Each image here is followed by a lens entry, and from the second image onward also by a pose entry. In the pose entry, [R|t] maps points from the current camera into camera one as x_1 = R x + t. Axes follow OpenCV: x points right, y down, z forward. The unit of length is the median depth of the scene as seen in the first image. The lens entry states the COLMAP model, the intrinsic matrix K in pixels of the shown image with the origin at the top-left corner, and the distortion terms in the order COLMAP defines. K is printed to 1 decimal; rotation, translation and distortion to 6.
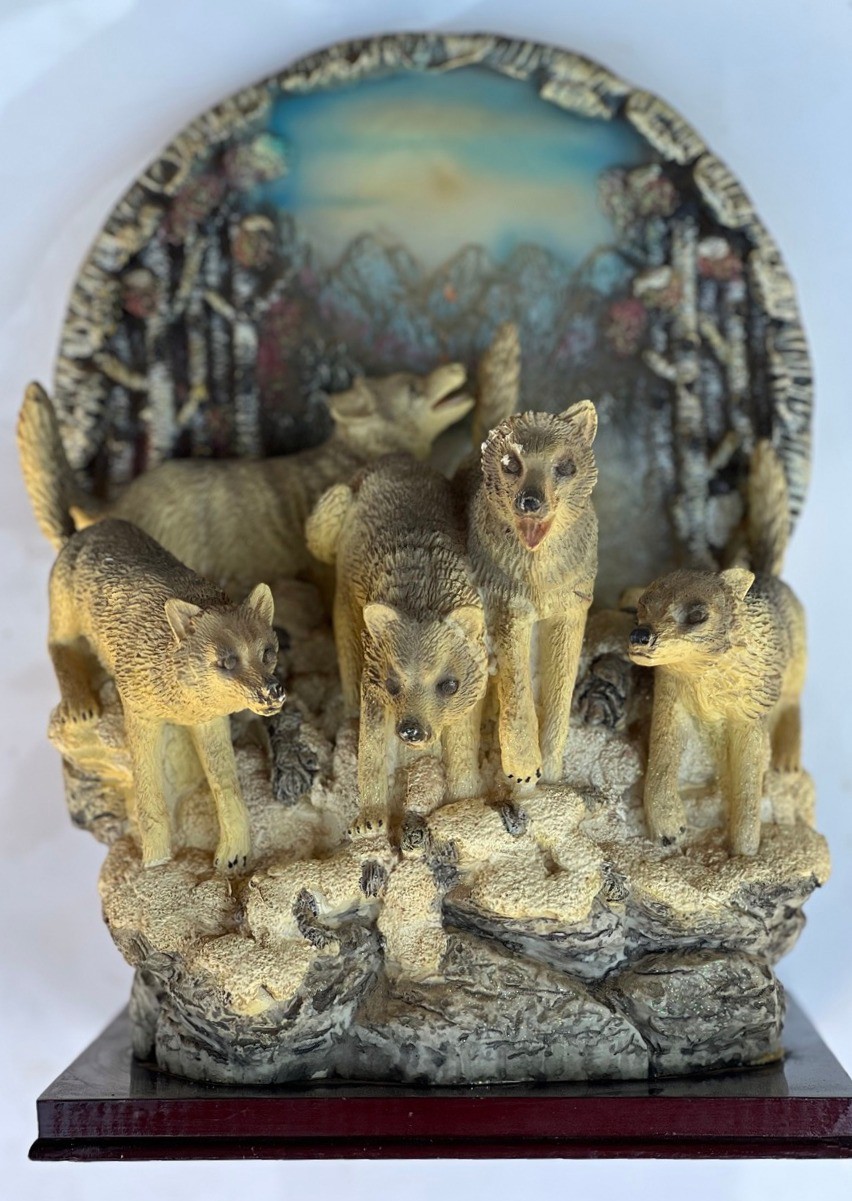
lens RADIAL K [[2764.4, 0, 426.0], [0, 2764.4, 600.5], [0, 0, 1]] dist [0.037098, 0.199026]
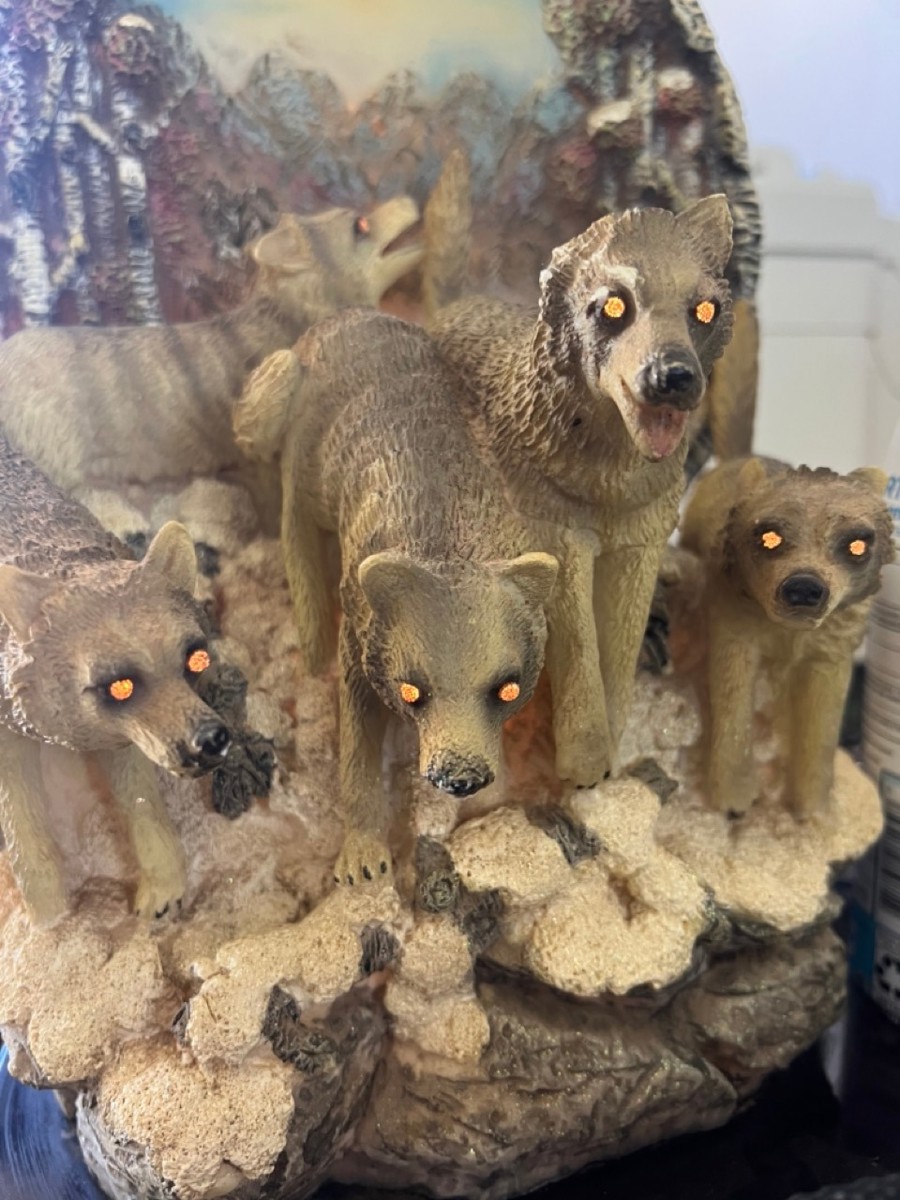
lens RADIAL K [[965.5, 0, 450.0], [0, 965.5, 600.0], [0, 0, 1]] dist [-0.004113, -0.006898]
pose [[0.977992, -0.062316, 0.199120, -0.041836], [0.023590, 0.981262, 0.191230, -0.026673], [-0.207306, -0.182324, 0.961136, 0.756908]]
